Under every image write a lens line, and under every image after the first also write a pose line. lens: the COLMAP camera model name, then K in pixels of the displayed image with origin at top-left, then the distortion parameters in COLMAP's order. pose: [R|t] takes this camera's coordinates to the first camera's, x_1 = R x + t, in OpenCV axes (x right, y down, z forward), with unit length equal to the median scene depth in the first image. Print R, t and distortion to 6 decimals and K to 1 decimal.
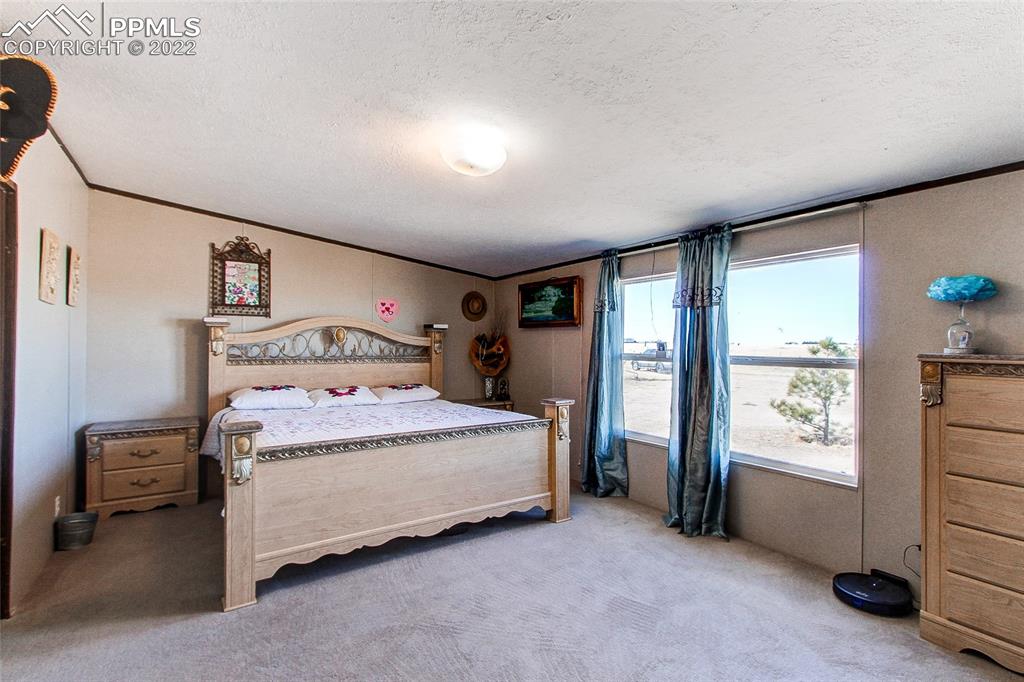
lens RADIAL K [[476.4, 0, 506.1], [0, 476.4, 340.5], [0, 0, 1]] dist [-0.004437, 0.006341]
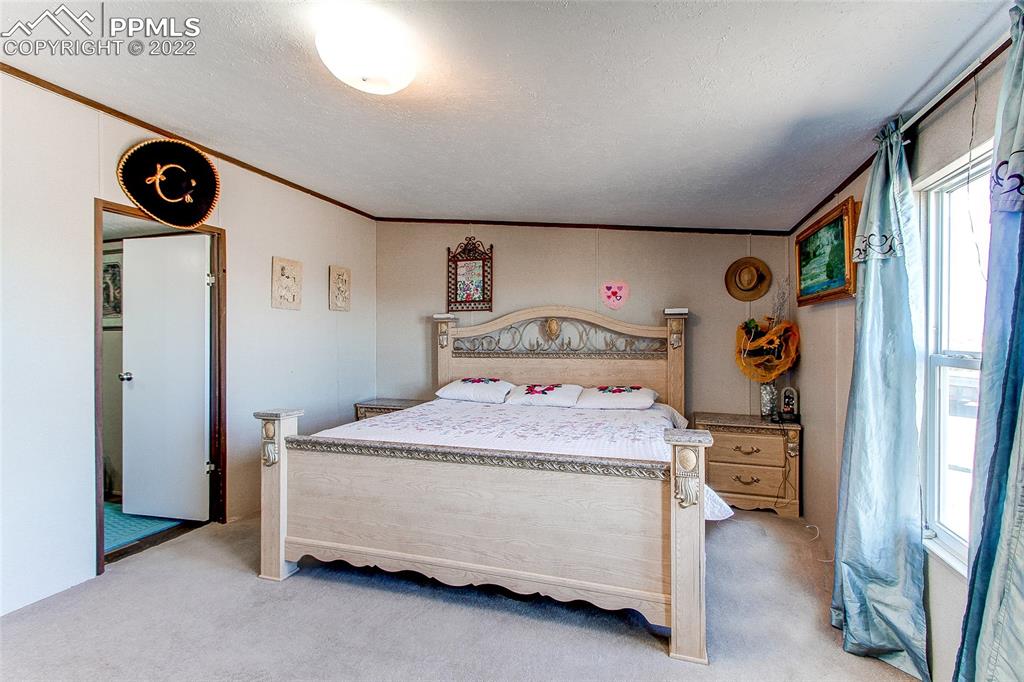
lens RADIAL K [[476.4, 0, 506.1], [0, 476.4, 340.5], [0, 0, 1]] dist [-0.004437, 0.006341]
pose [[0.611363, -0.004677, -0.791337, 0.343782], [0.015204, 0.999867, 0.005837, 0.009174], [0.791205, -0.015600, 0.611353, 0.415509]]
